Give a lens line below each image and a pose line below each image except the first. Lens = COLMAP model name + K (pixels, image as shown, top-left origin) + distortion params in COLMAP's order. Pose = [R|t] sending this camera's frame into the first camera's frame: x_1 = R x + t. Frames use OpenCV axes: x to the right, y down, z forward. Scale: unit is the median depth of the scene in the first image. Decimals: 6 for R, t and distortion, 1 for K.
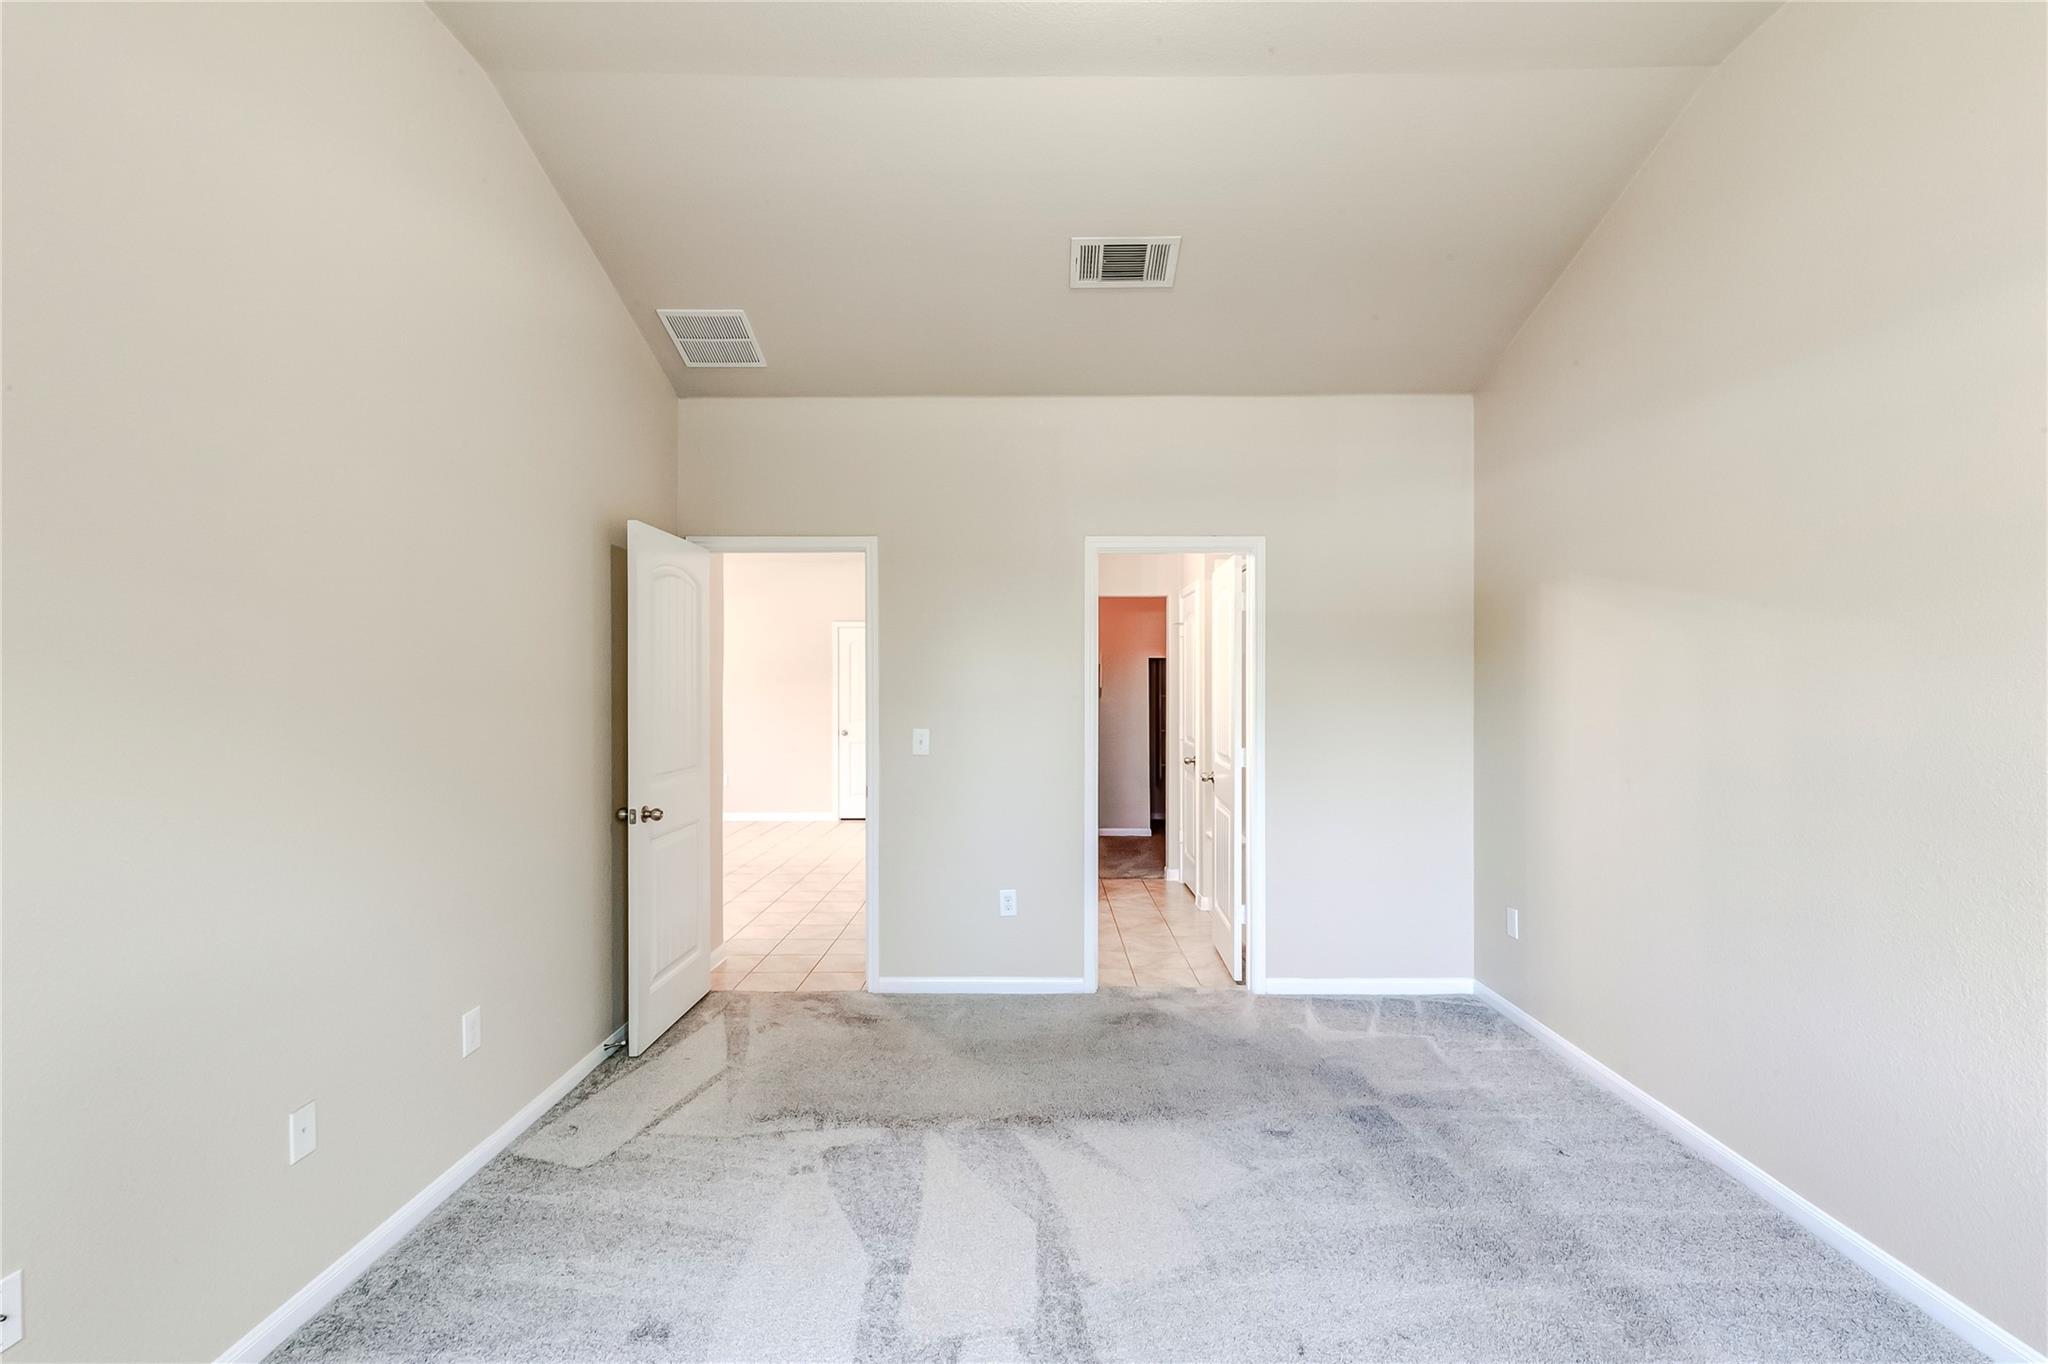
lens RADIAL K [[938.1, 0, 1026.8], [0, 938.1, 688.7], [0, 0, 1]] dist [0.003701, -0.000027]
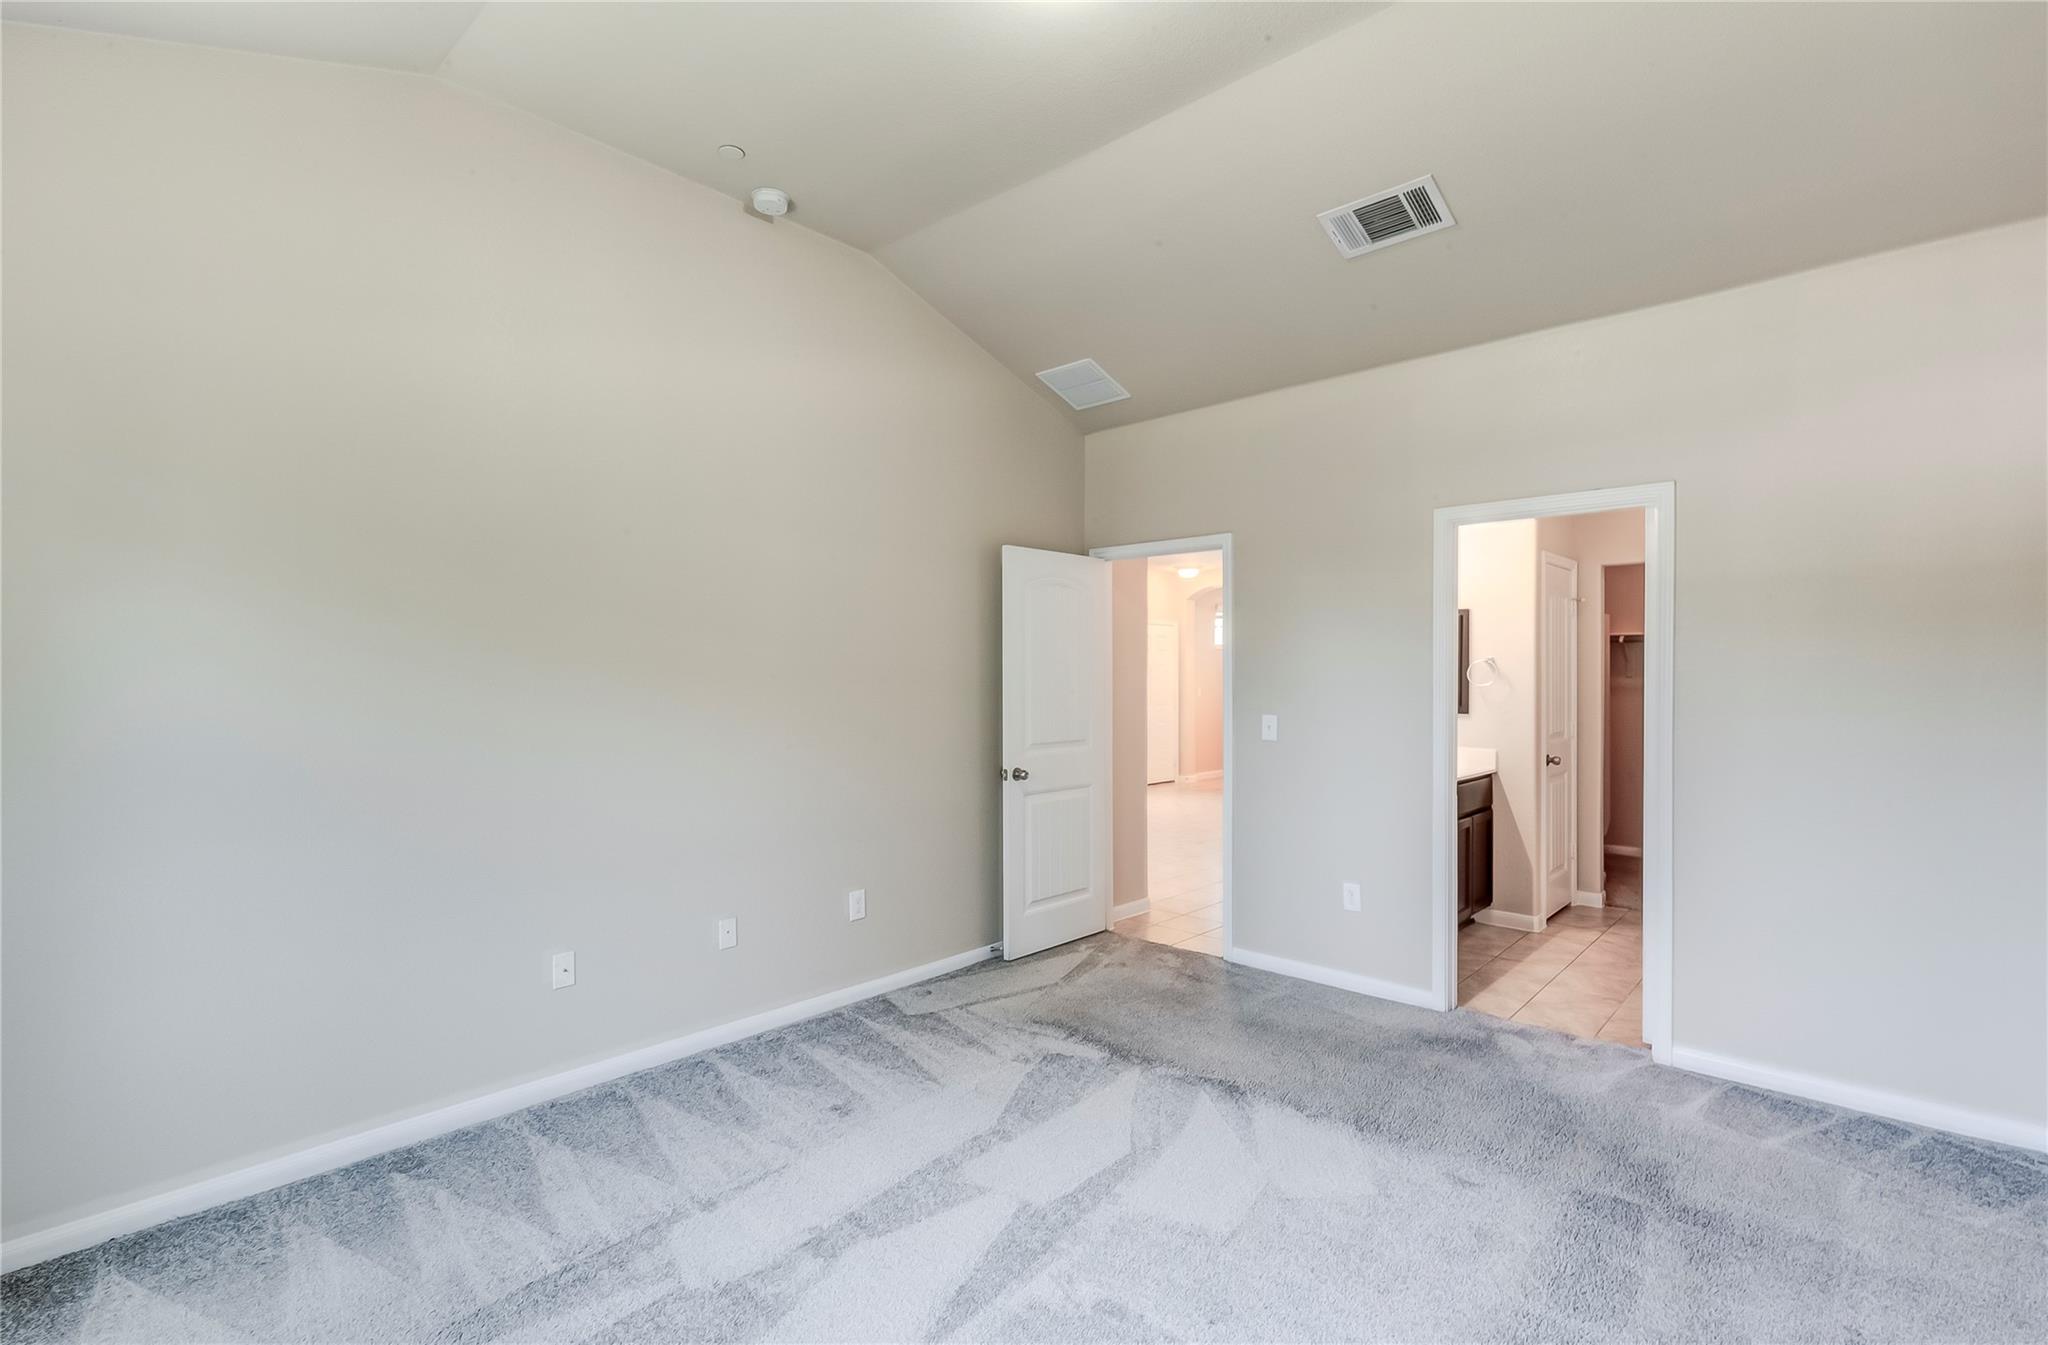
lens RADIAL K [[956.8, 0, 1020.1], [0, 956.8, 683.7], [0, 0, 1]] dist [0.003288, 0.000151]
pose [[0.728879, 0.005585, -0.684619, 0.488233], [-0.000416, 0.999970, 0.007715, 0.000509], [0.684642, -0.005338, 0.728860, 0.054367]]
